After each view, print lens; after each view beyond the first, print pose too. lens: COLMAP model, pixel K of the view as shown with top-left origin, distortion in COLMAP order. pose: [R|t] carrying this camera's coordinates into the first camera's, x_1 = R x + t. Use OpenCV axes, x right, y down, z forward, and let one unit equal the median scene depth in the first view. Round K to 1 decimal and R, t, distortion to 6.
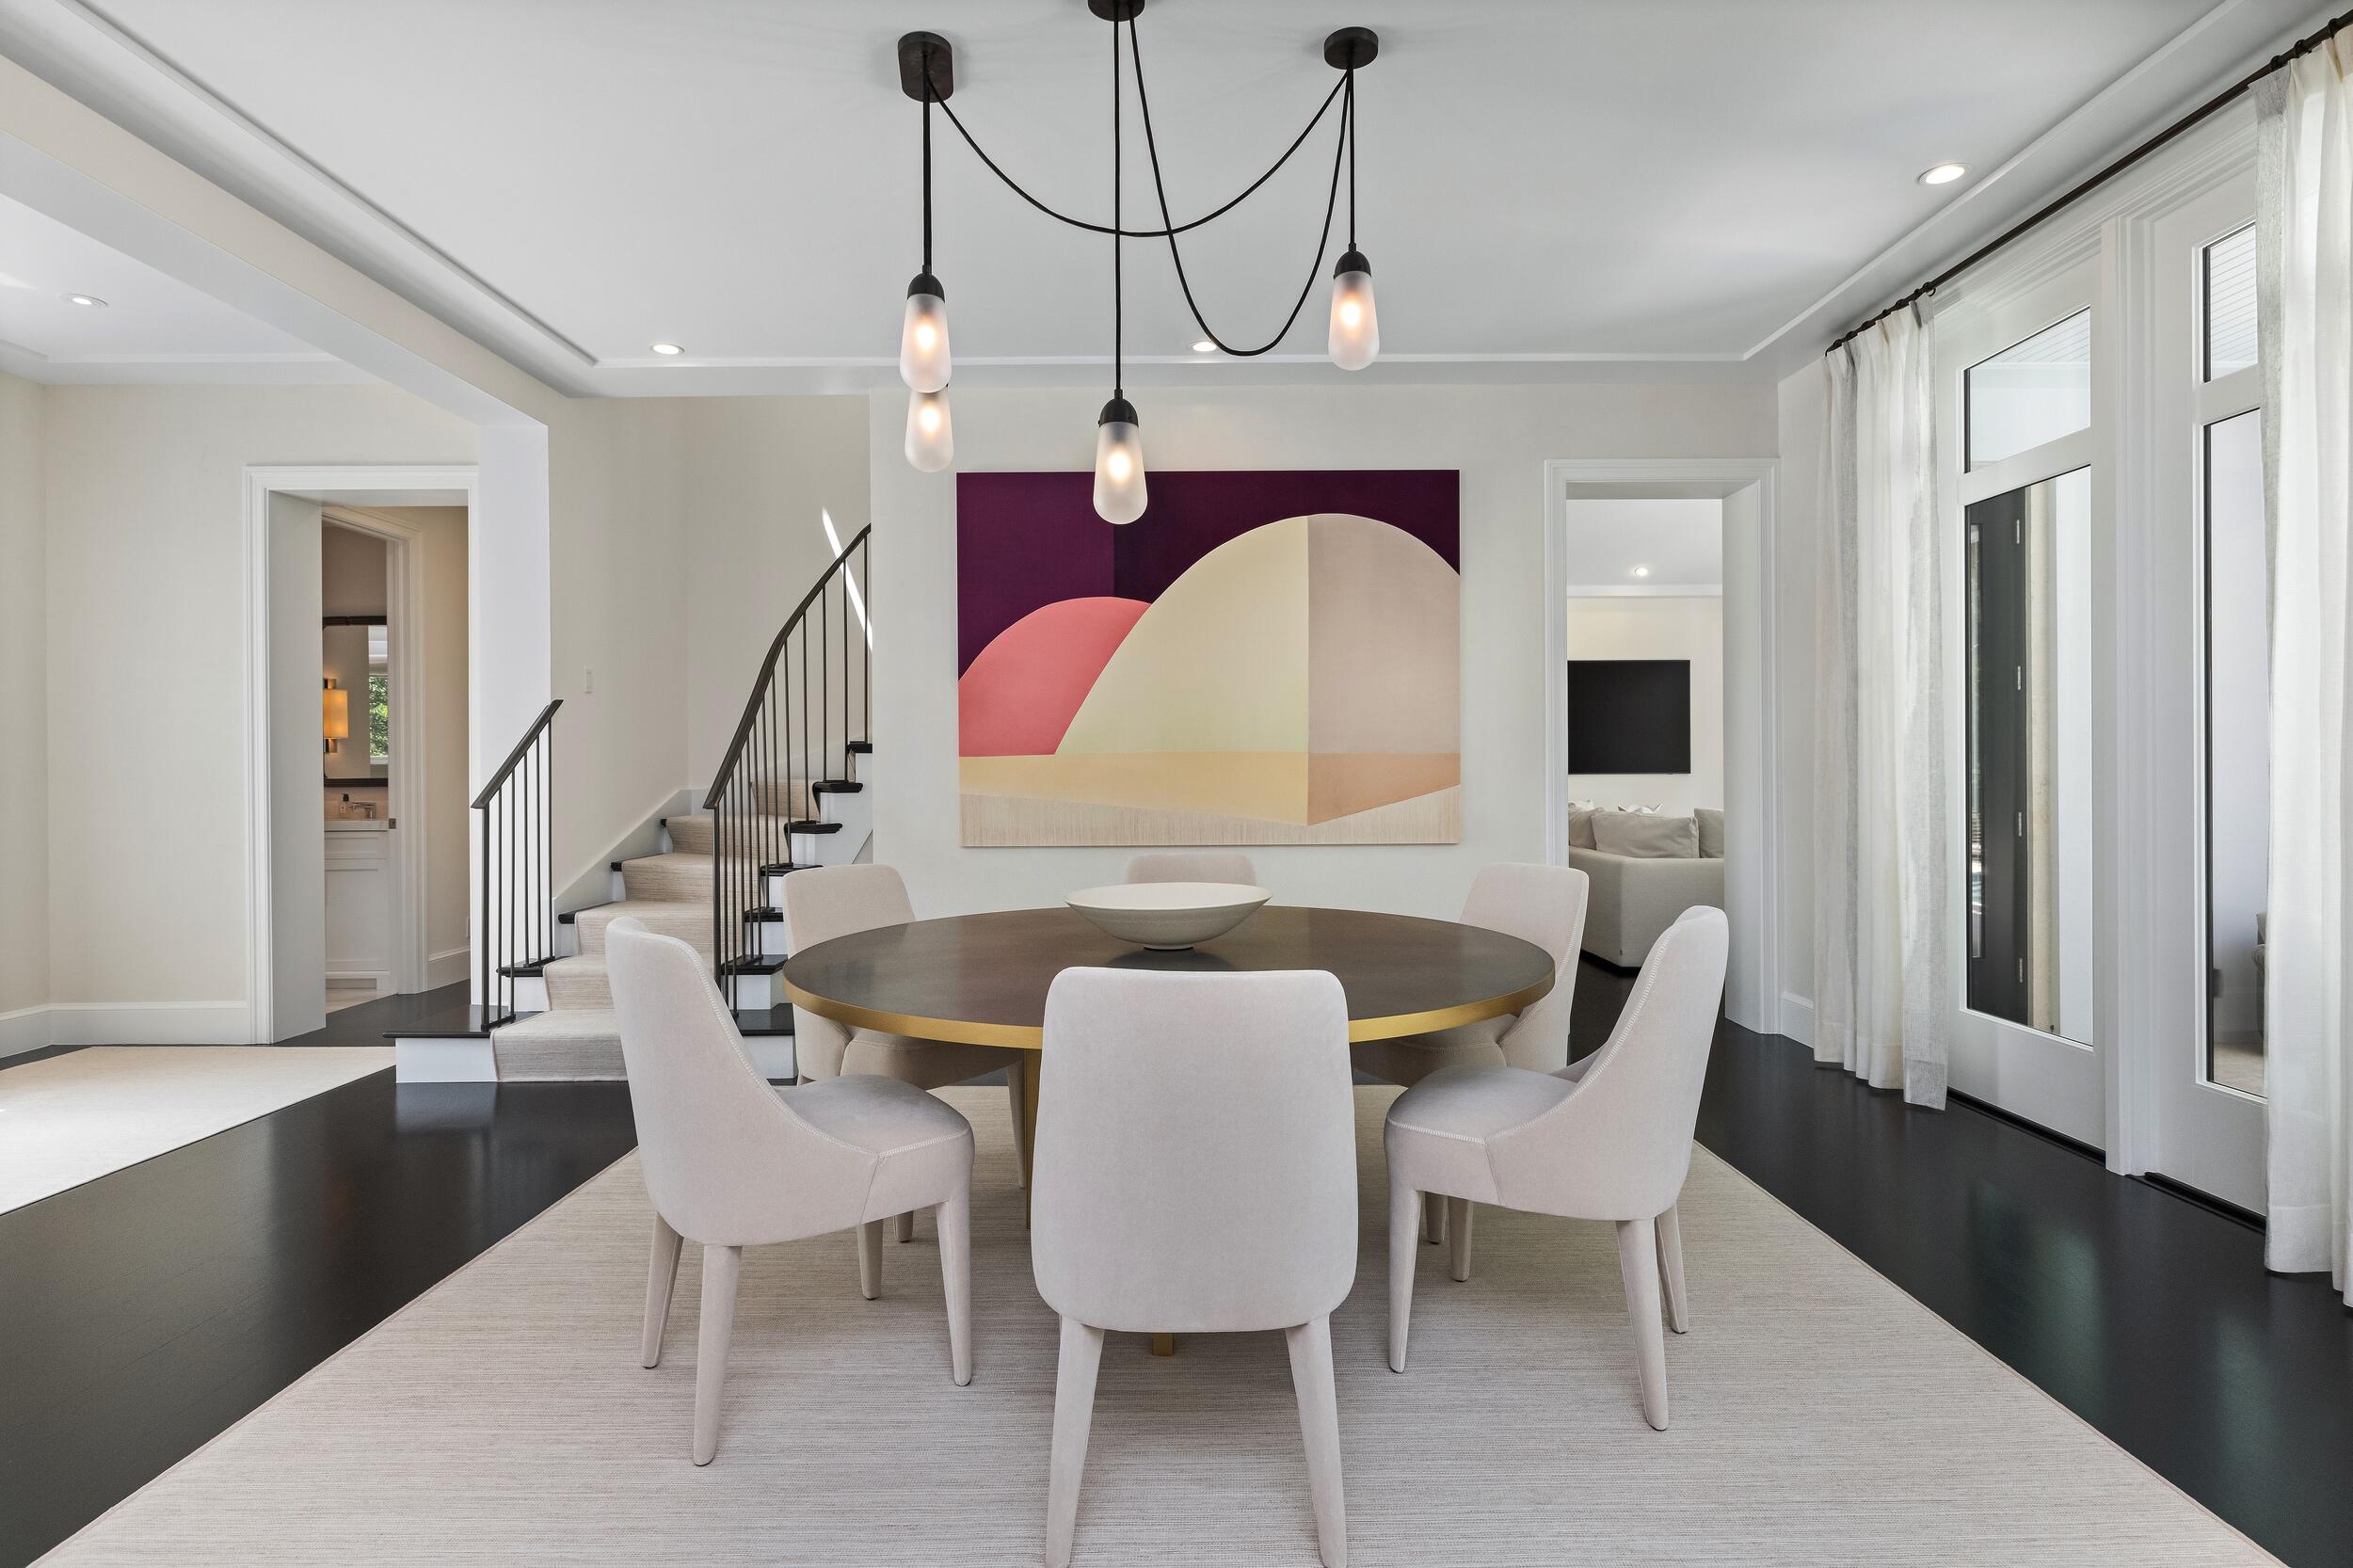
lens RADIAL K [[1202.8, 0, 1170.2], [0, 1202.8, 768.2], [0, 0, 1]] dist [0.001435, 0.002455]
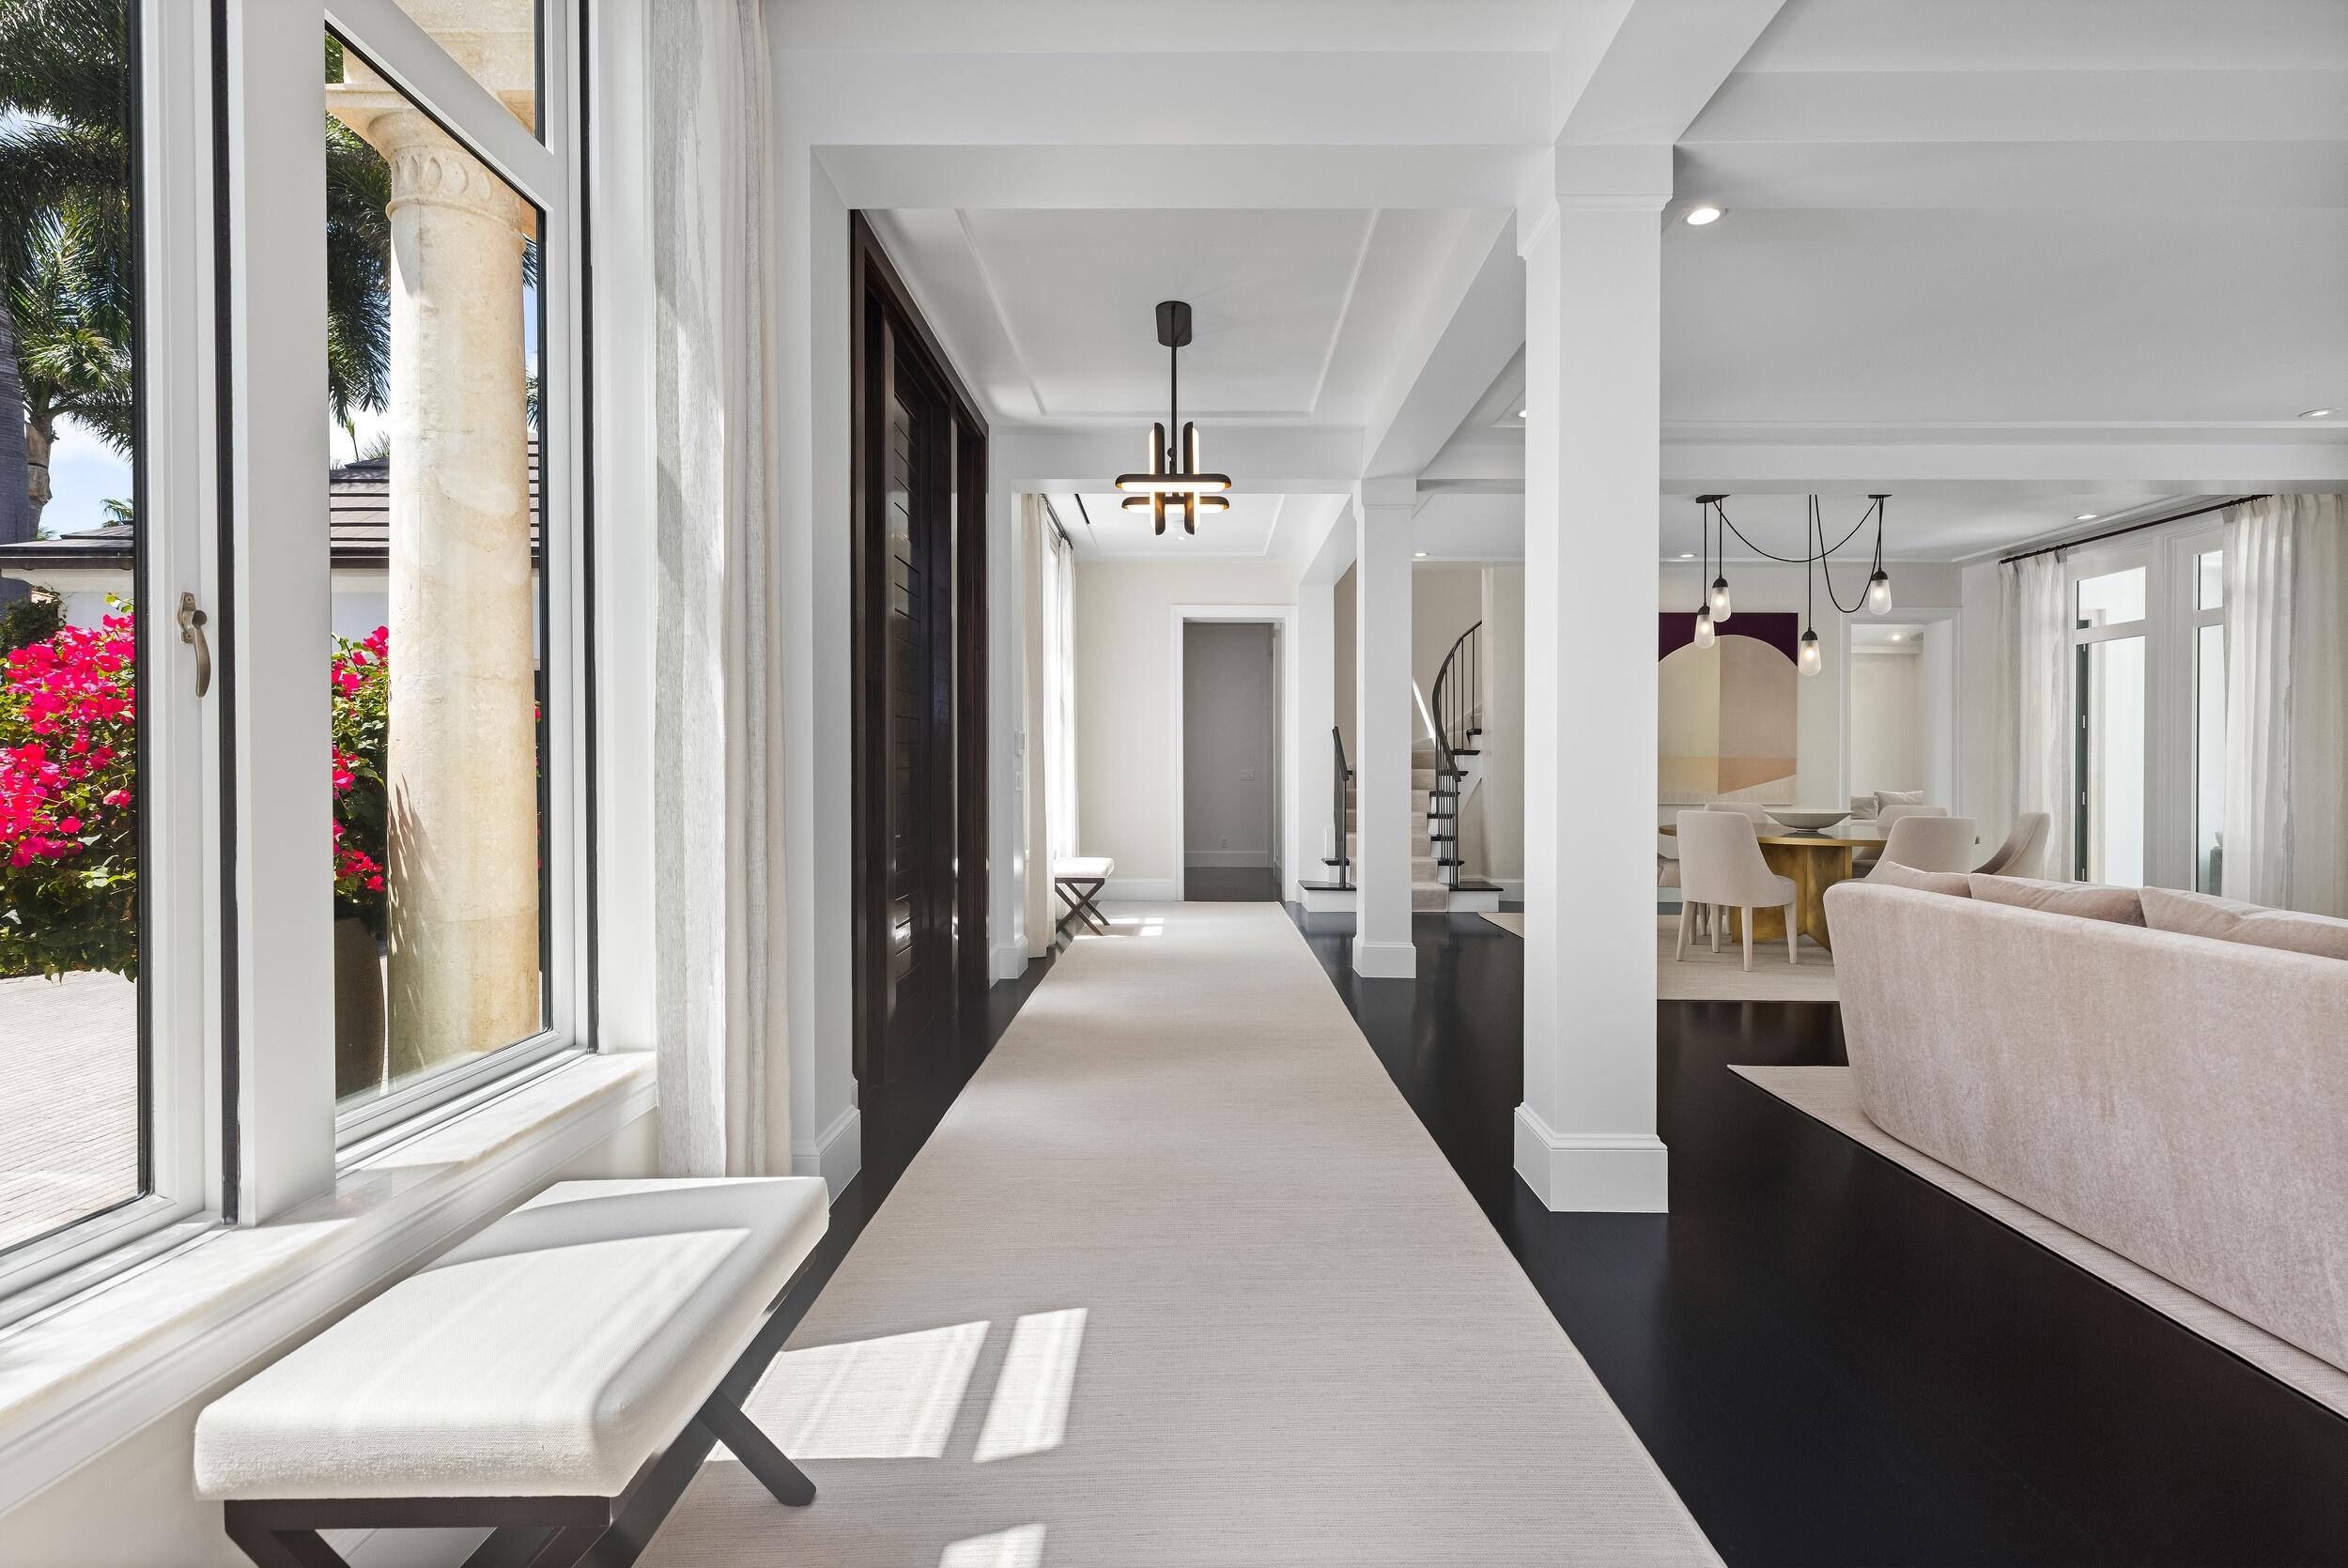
lens RADIAL K [[1068.3, 0, 1182.0], [0, 1068.3, 764.8], [0, 0, 1]] dist [-0.001354, -0.000623]
pose [[0.999671, 0.012509, -0.022411, -0.733742], [-0.012530, 0.999921, -0.000836, 0.011633], [0.022399, 0.001116, 0.999748, -0.768708]]
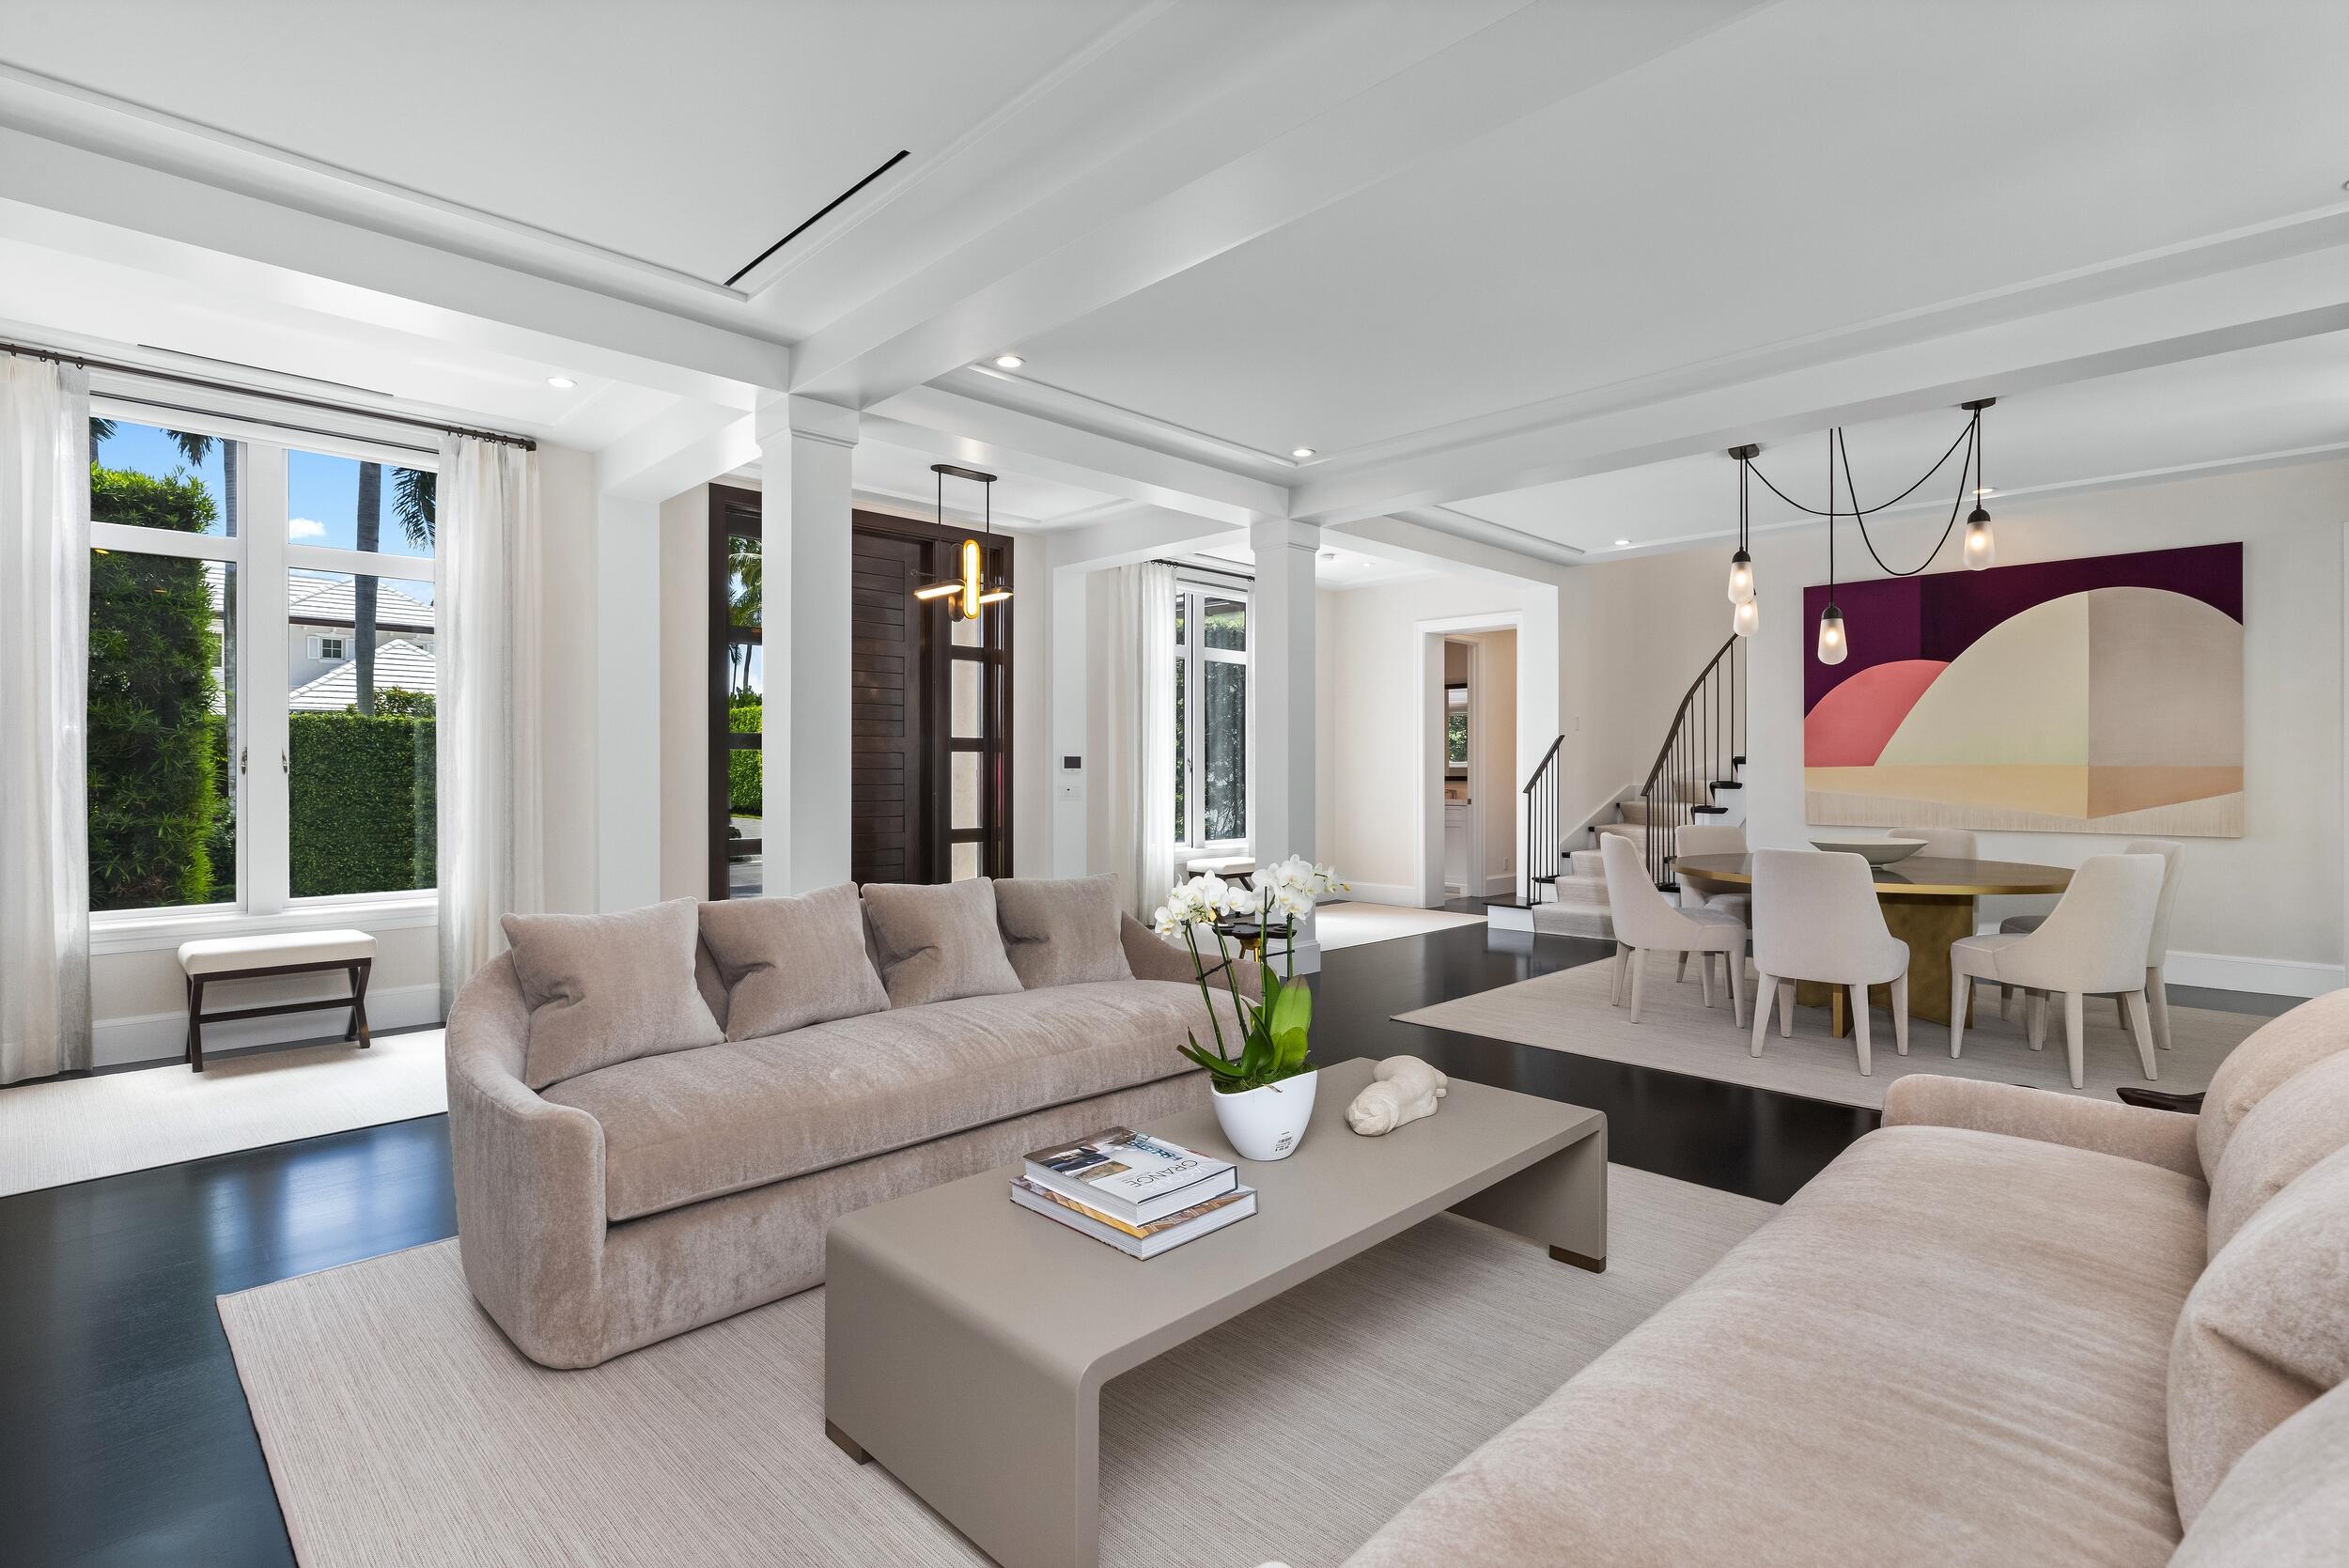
lens RADIAL K [[1133.5, 0, 1193.1], [0, 1133.5, 766.4], [0, 0, 1]] dist [0.004788, 0.000653]
pose [[0.729429, 0.004891, -0.684039, 0.262286], [-0.004372, 0.999987, 0.002488, -0.011079], [0.684043, 0.001176, 0.729441, -0.642428]]
